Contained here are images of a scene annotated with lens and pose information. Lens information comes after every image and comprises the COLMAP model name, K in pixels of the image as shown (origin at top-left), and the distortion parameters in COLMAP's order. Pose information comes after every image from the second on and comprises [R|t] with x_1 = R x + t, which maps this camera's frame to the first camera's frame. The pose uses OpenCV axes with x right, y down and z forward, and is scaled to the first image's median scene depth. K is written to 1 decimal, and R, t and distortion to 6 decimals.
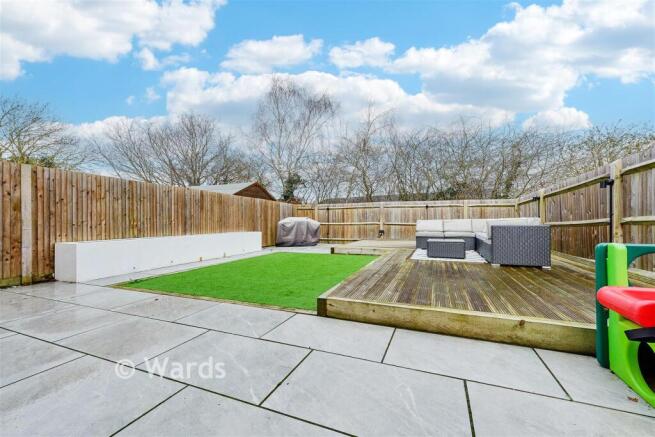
lens RADIAL K [[260.7, 0, 327.7], [0, 260.7, 220.8], [0, 0, 1]] dist [0.000722, 0.000020]
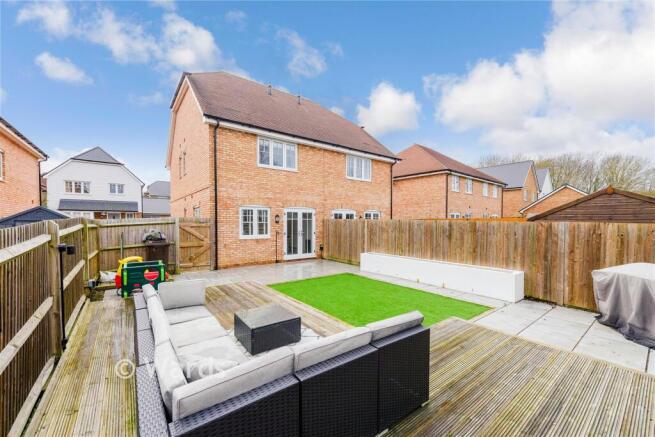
lens RADIAL K [[260.7, 0, 327.7], [0, 260.7, 220.8], [0, 0, 1]] dist [0.000722, 0.000020]
pose [[-0.504848, 0.007031, -0.863179, 0.681190], [0.003588, 0.999975, 0.006047, -0.123467], [0.863201, -0.000044, -0.504861, 1.093474]]
